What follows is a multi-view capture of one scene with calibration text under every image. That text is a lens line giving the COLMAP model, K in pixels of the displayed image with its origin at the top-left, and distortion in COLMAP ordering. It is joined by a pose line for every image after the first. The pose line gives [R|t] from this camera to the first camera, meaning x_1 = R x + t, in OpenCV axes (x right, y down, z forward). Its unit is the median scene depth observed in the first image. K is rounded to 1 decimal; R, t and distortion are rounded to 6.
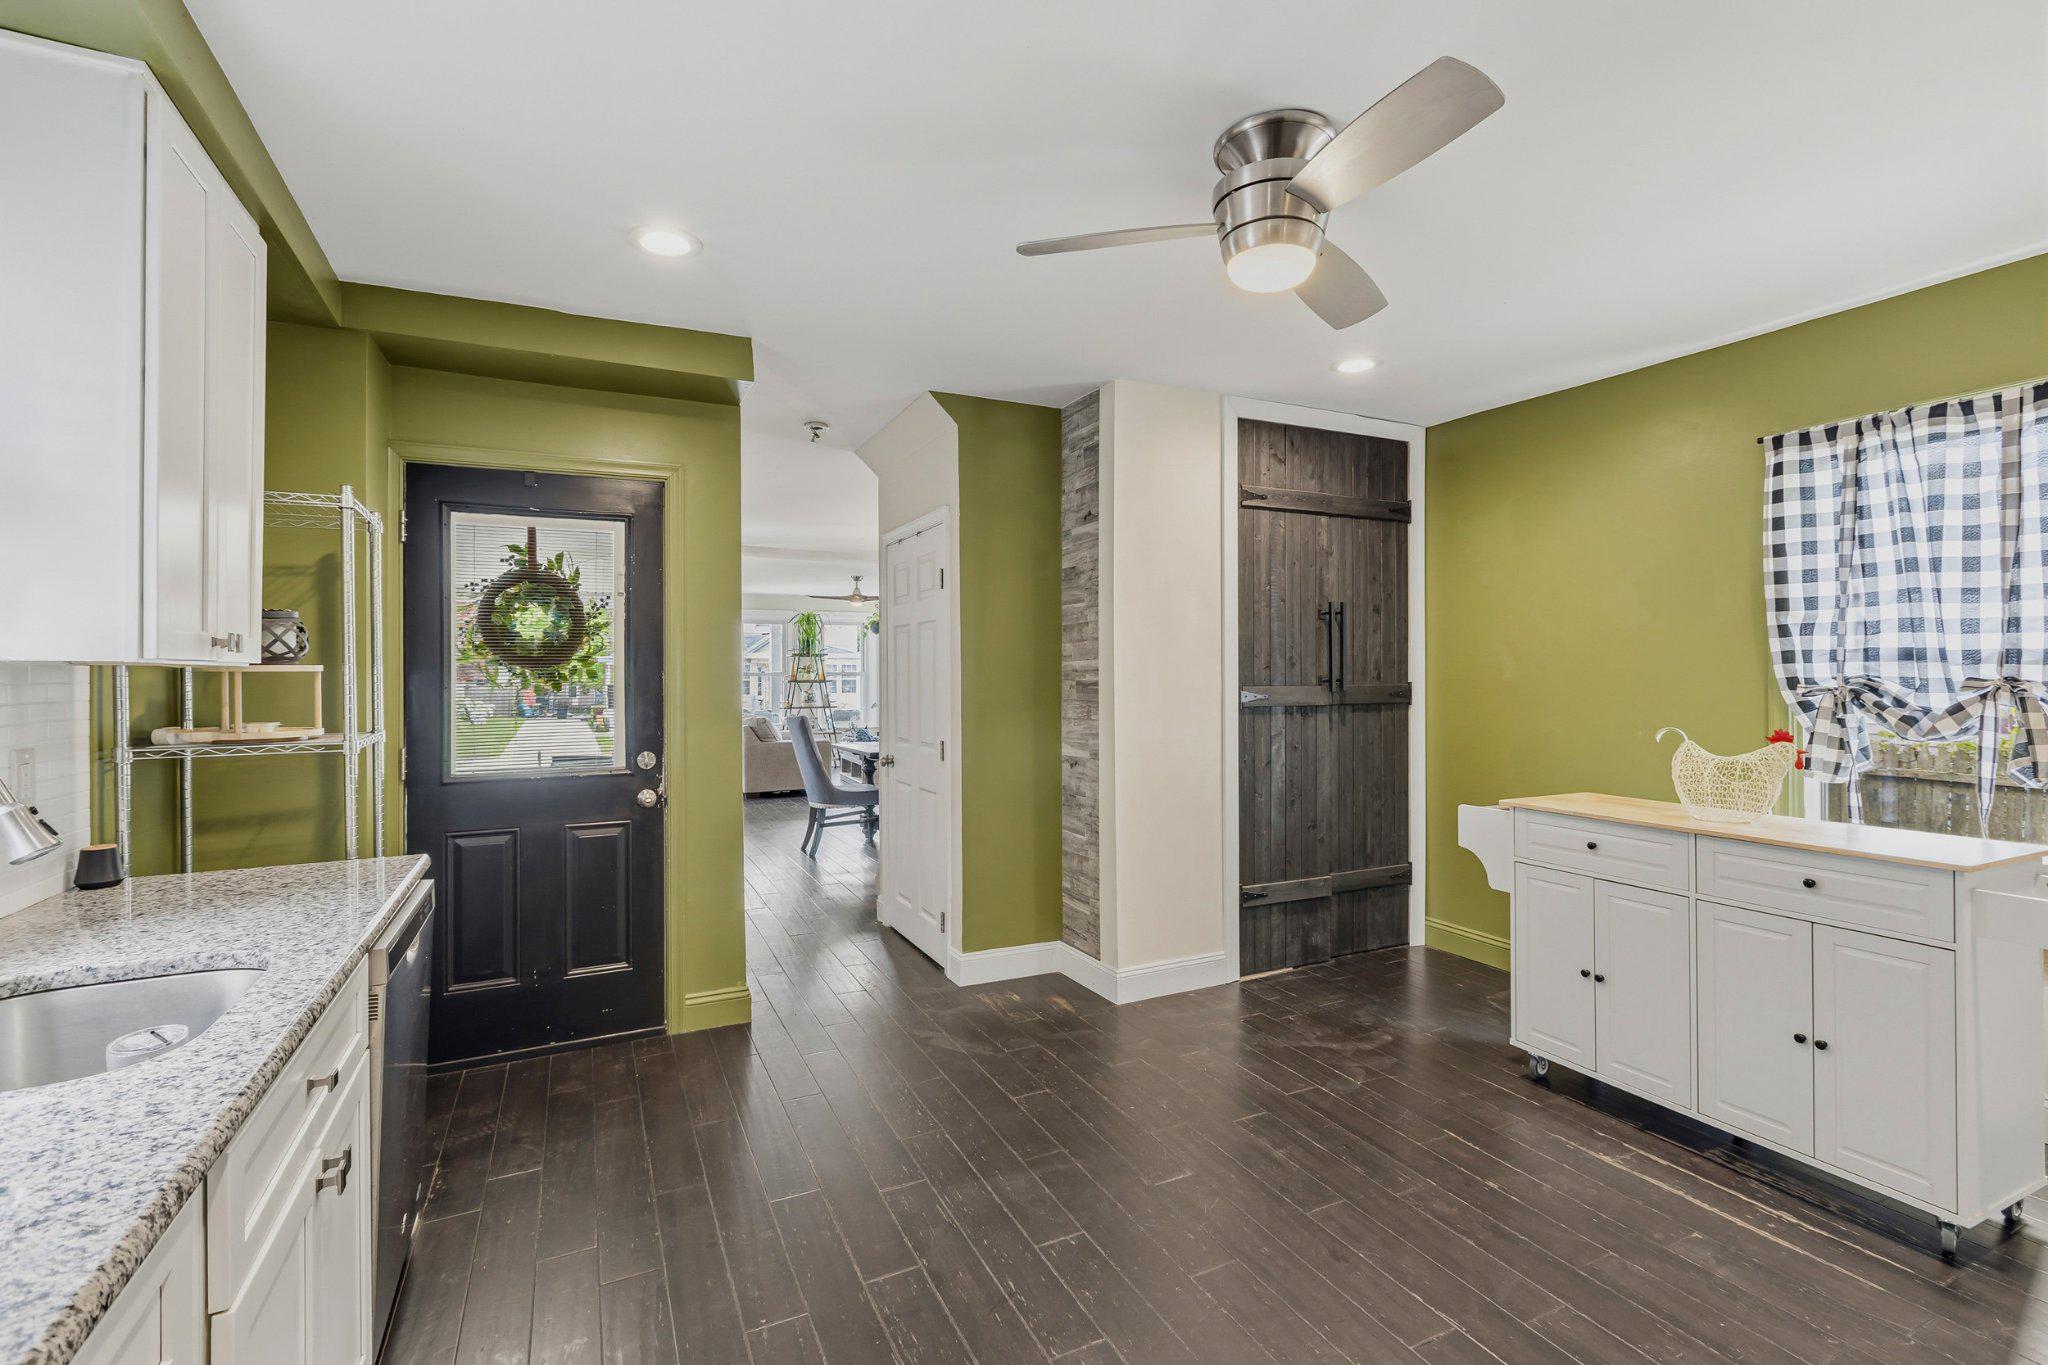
lens RADIAL K [[903.2, 0, 1010.4], [0, 903.2, 685.1], [0, 0, 1]] dist [0.000225, -0.000306]
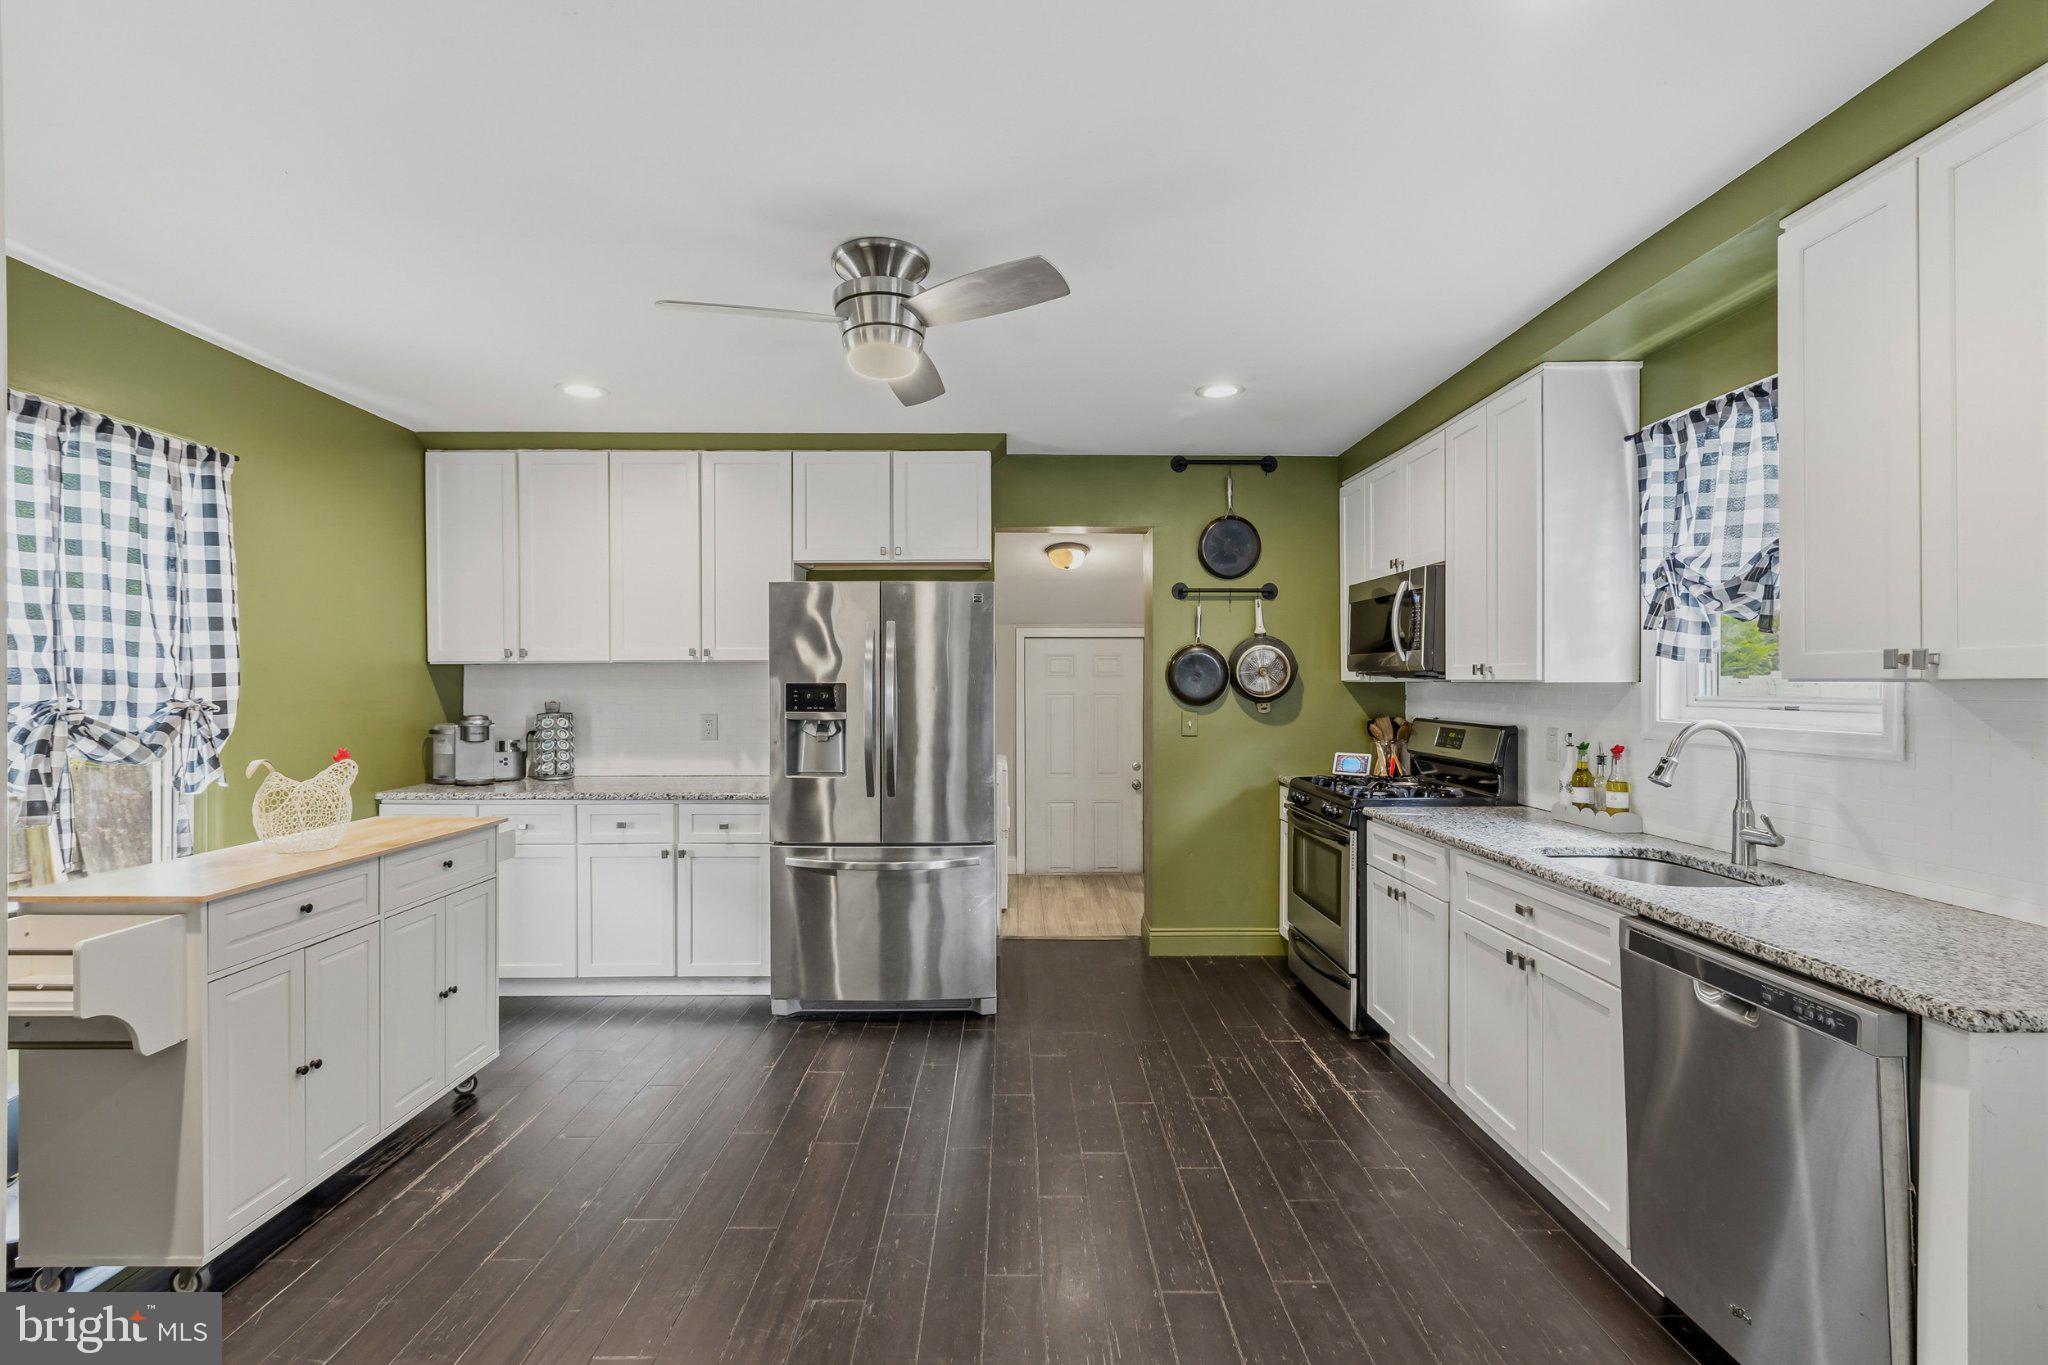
lens RADIAL K [[903.2, 0, 1024.6], [0, 903.2, 684.5], [0, 0, 1]] dist [0.000225, -0.000306]
pose [[-0.907979, 0.004752, 0.418988, -0.232777], [0.007754, 0.999955, 0.005462, -0.018380], [-0.418943, 0.008208, -0.907975, 1.189880]]
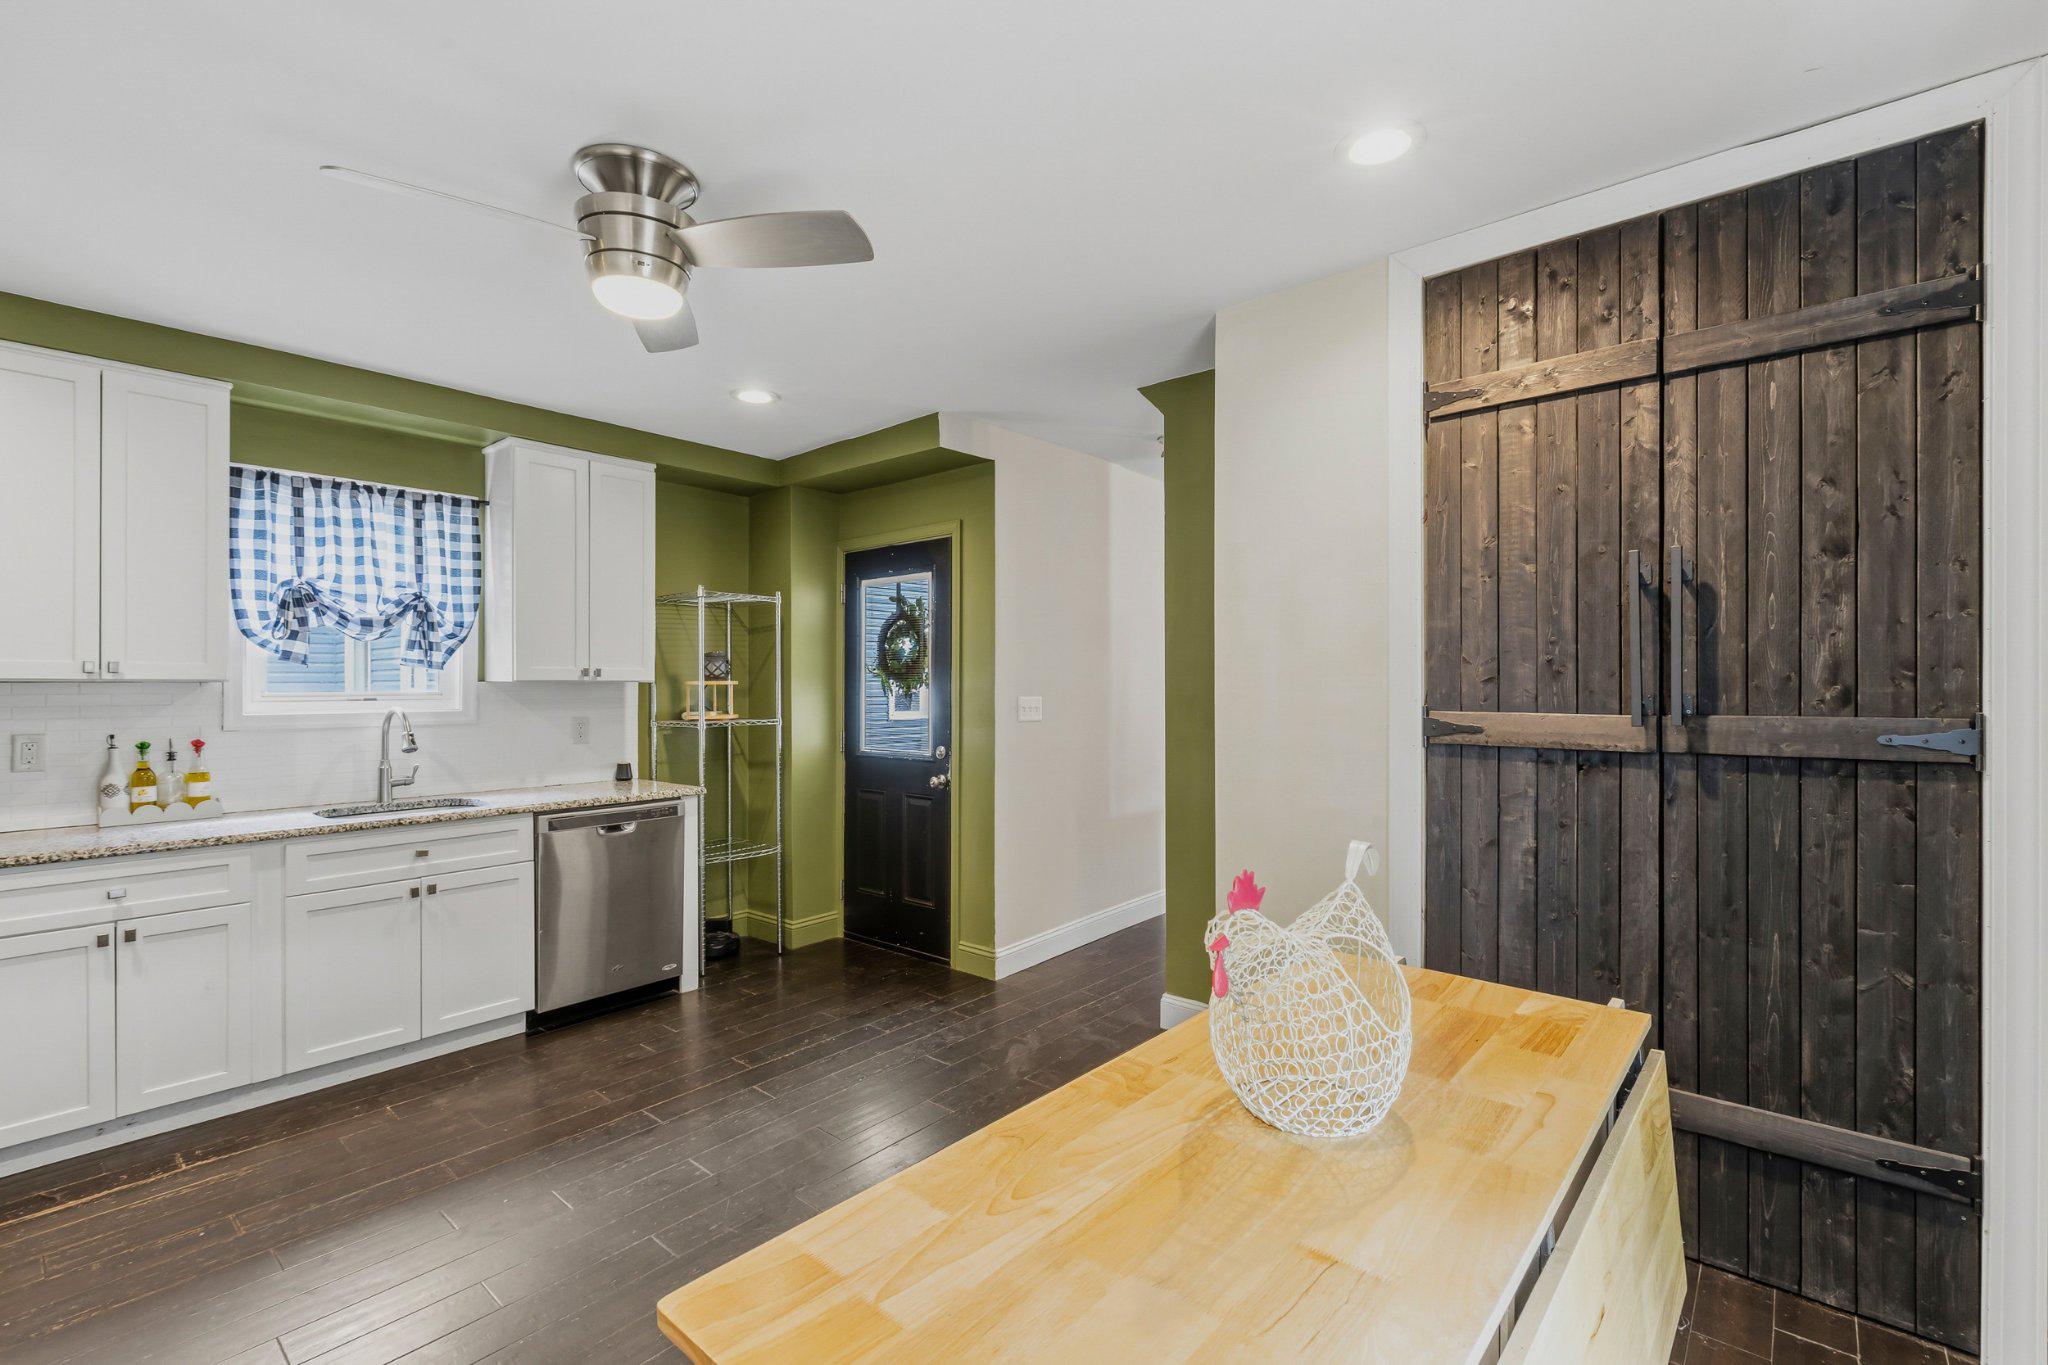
lens RADIAL K [[903.2, 0, 1018.9], [0, 903.2, 686.5], [0, 0, 1]] dist [0.000225, -0.000306]
pose [[0.400405, 0.008439, -0.916299, 0.829065], [-0.007853, 0.999952, 0.005778, -0.019168], [0.916305, 0.004882, 0.400452, 0.574935]]
